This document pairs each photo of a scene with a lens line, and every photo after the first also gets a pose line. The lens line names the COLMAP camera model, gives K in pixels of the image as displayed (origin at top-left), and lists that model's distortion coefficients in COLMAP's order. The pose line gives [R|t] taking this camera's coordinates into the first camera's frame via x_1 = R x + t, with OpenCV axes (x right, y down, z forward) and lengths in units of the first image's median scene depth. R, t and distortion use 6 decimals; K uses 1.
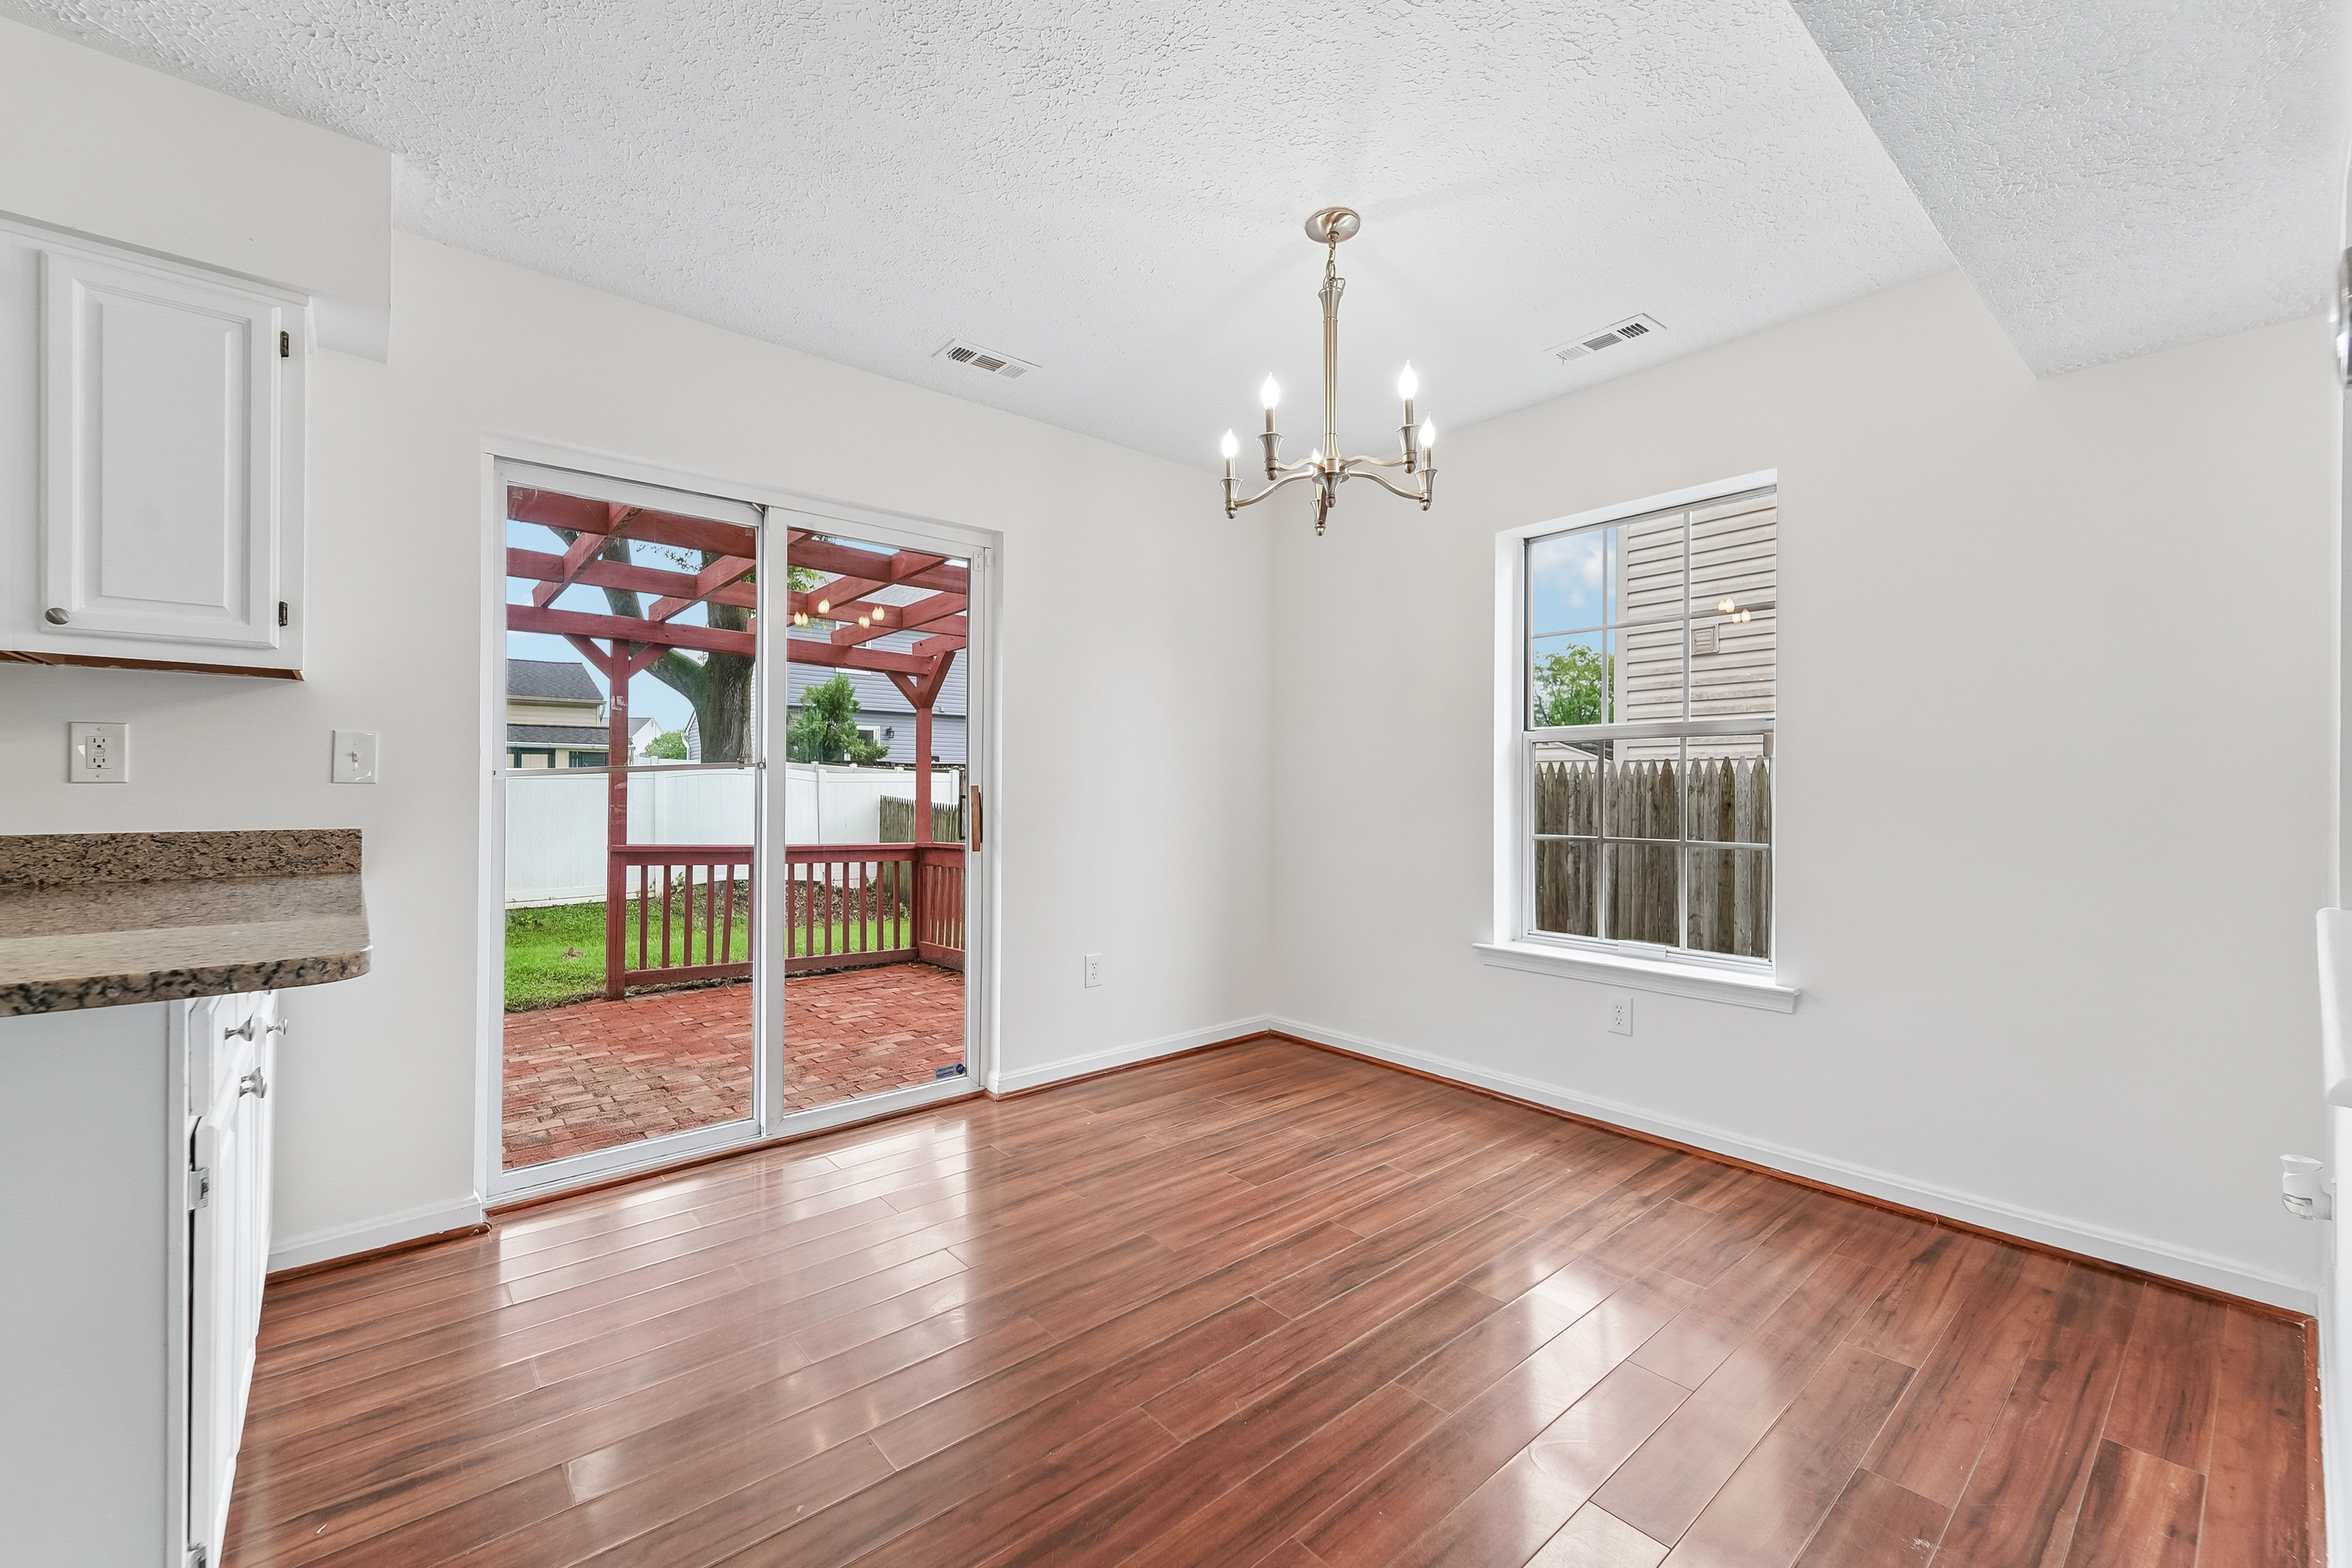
lens RADIAL K [[935.3, 0, 1186.6], [0, 935.3, 792.0], [0, 0, 1]] dist [0.000582, -0.000140]
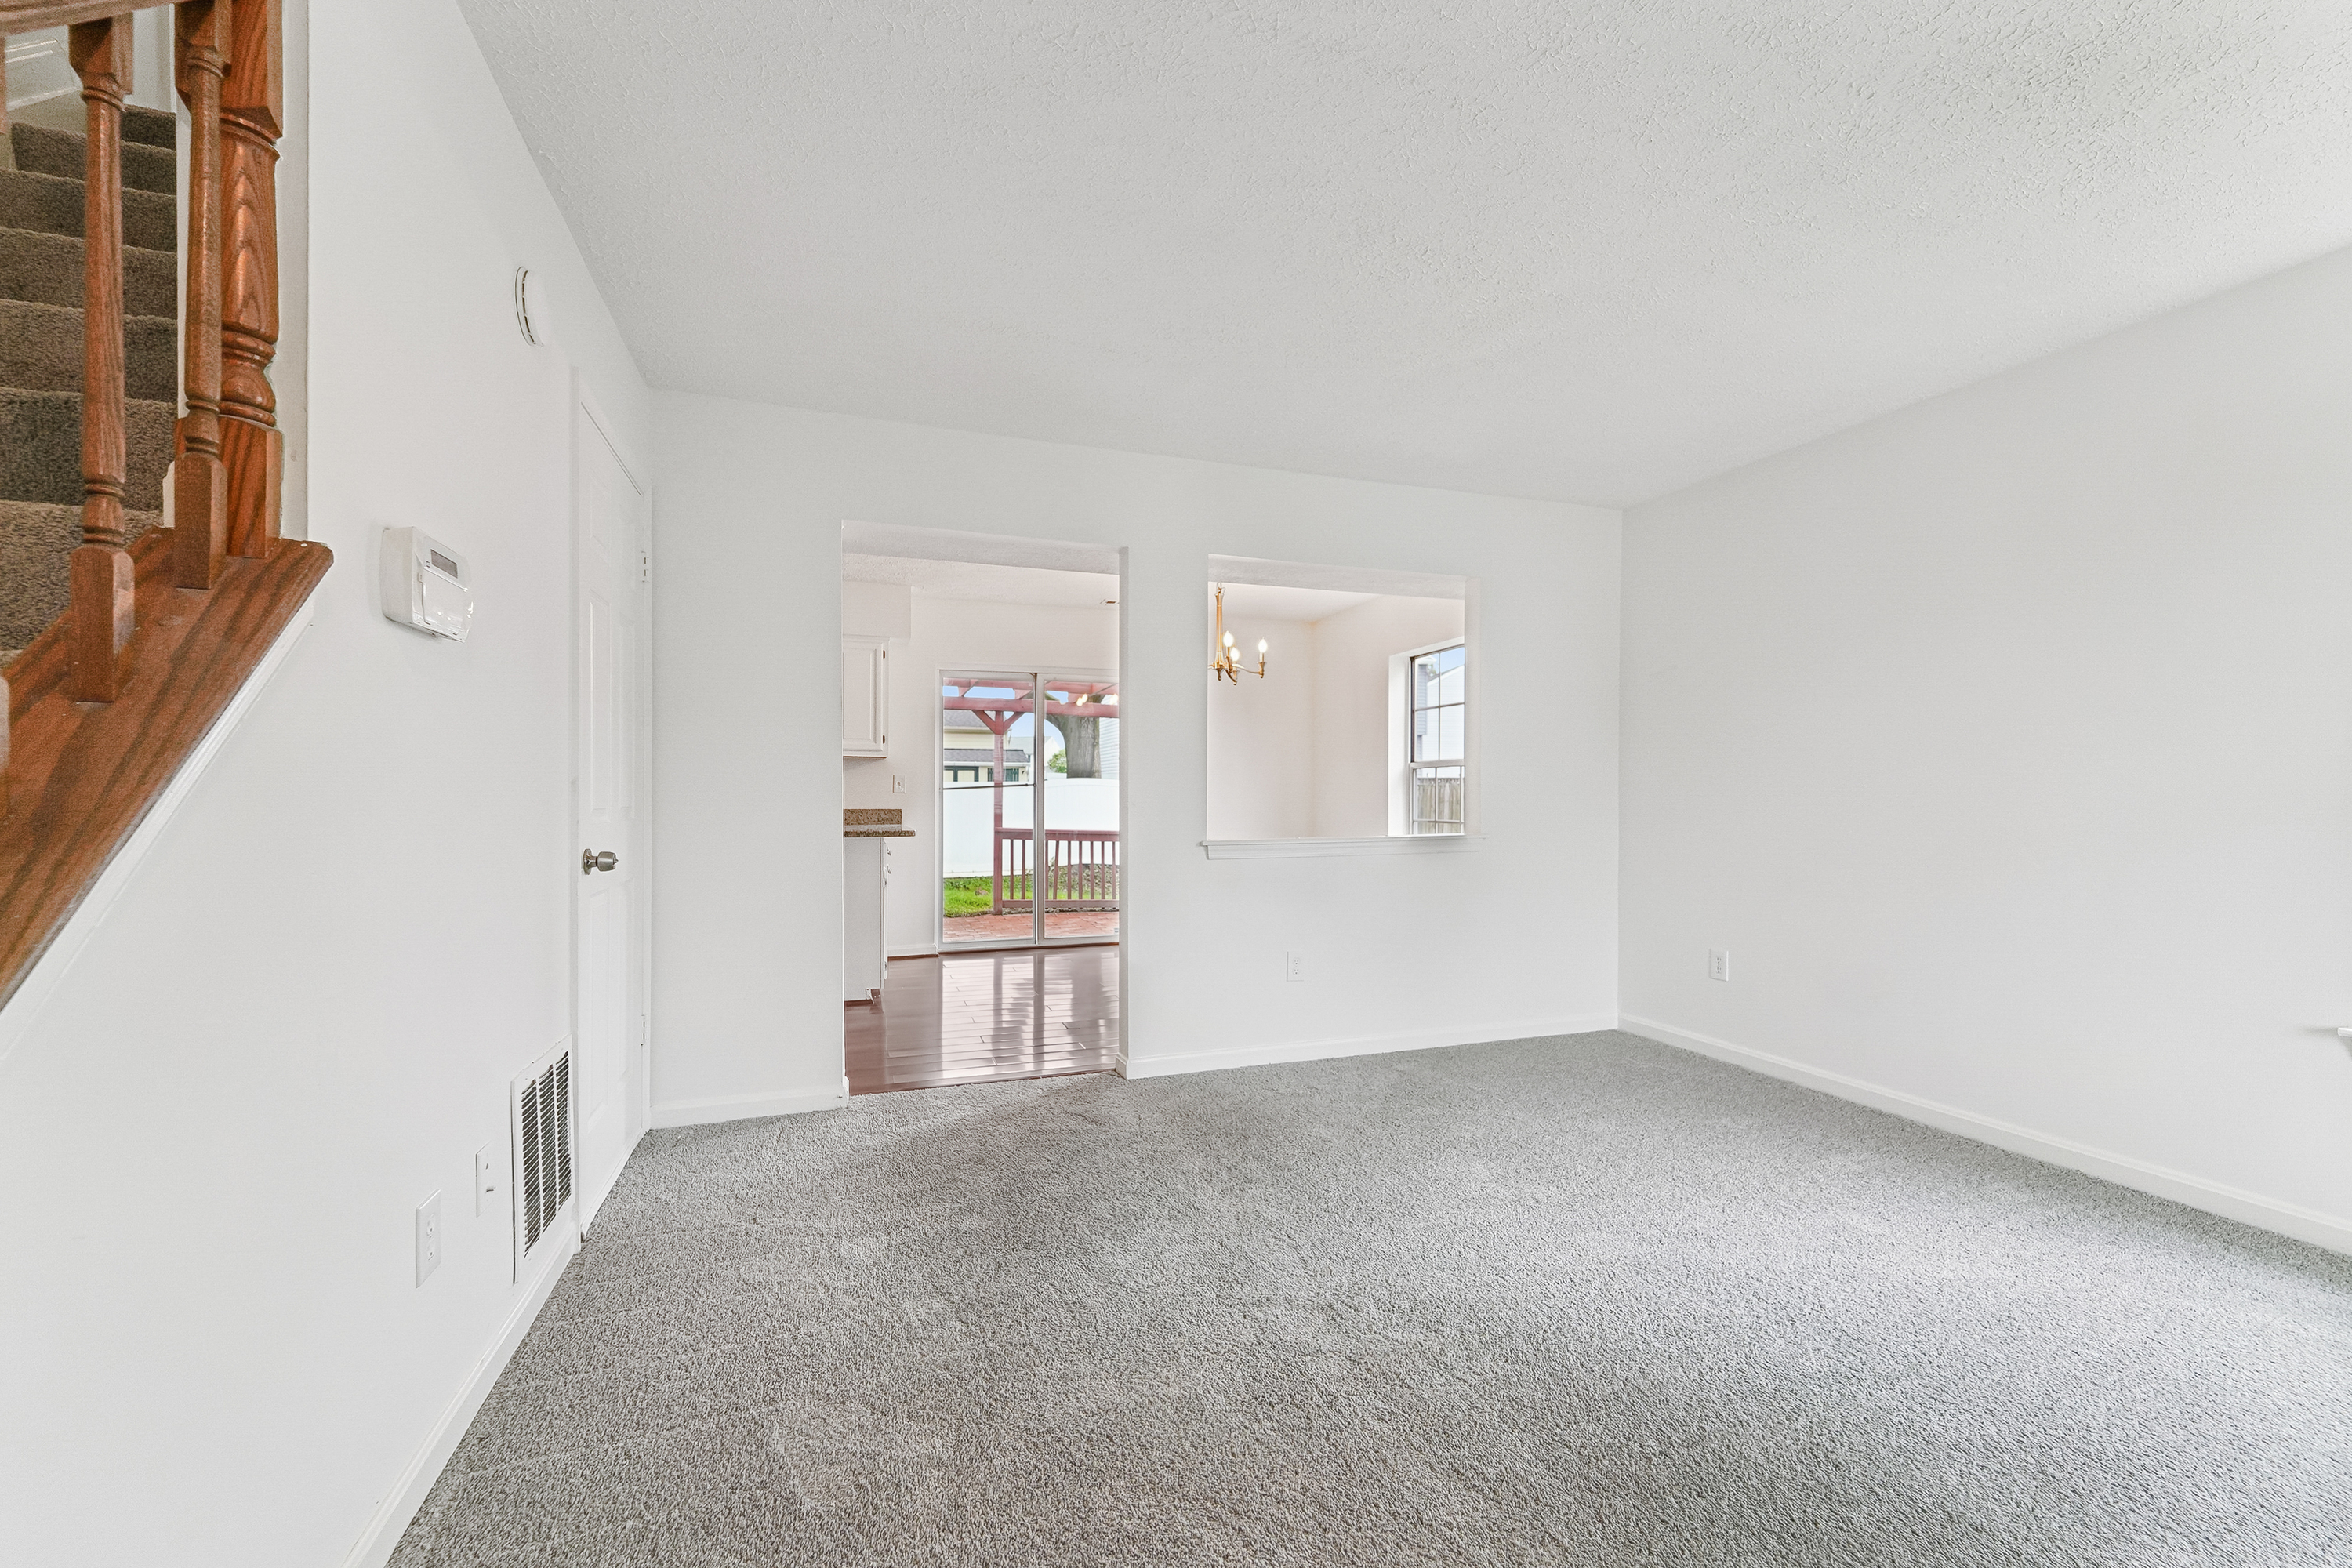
lens RADIAL K [[935.3, 0, 1186.6], [0, 935.3, 792.0], [0, 0, 1]] dist [0.000582, -0.000140]
pose [[0.929450, -0.008692, -0.368846, 0.386552], [0.006083, 0.999948, -0.008235, 0.003767], [0.368898, 0.005410, 0.929454, -0.531587]]
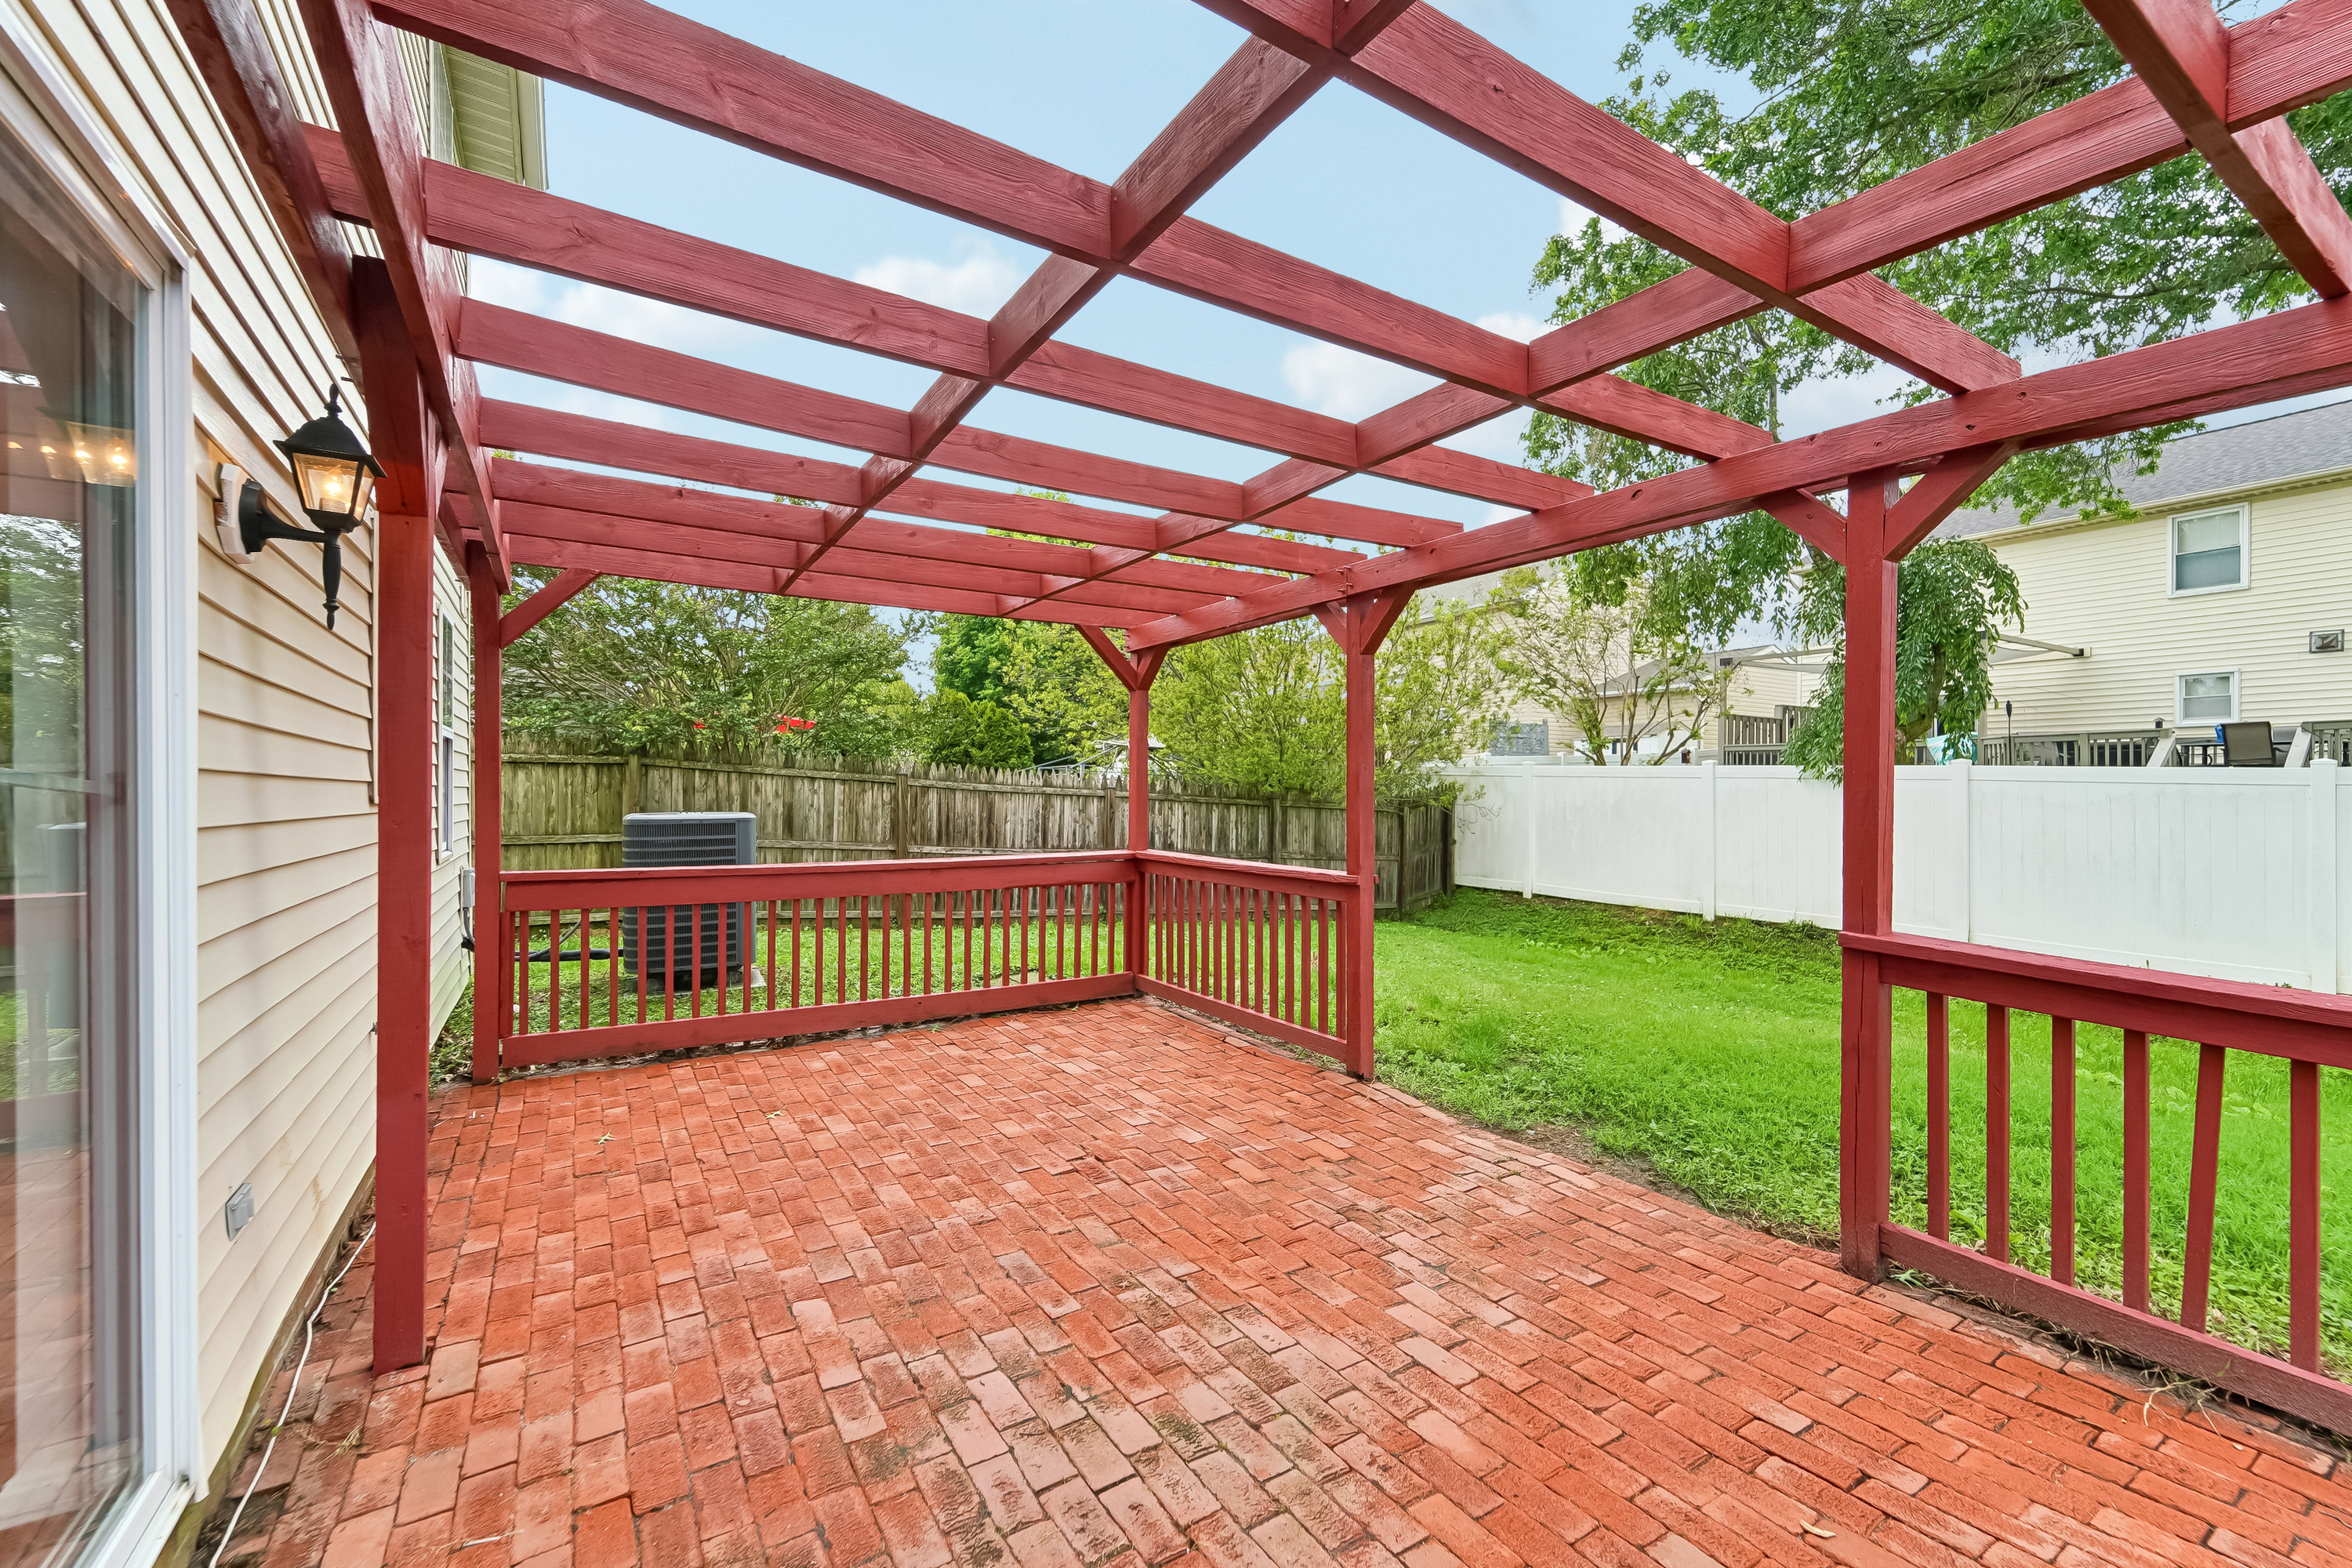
lens RADIAL K [[970.5, 0, 1176.5], [0, 970.5, 805.1], [0, 0, 1]] dist [0.000268, -0.000083]
pose [[-0.155949, 0.004962, -0.987753, -0.102295], [-0.011624, 0.999909, 0.006858, -0.004085], [0.987697, 0.012551, -0.155877, 0.745799]]
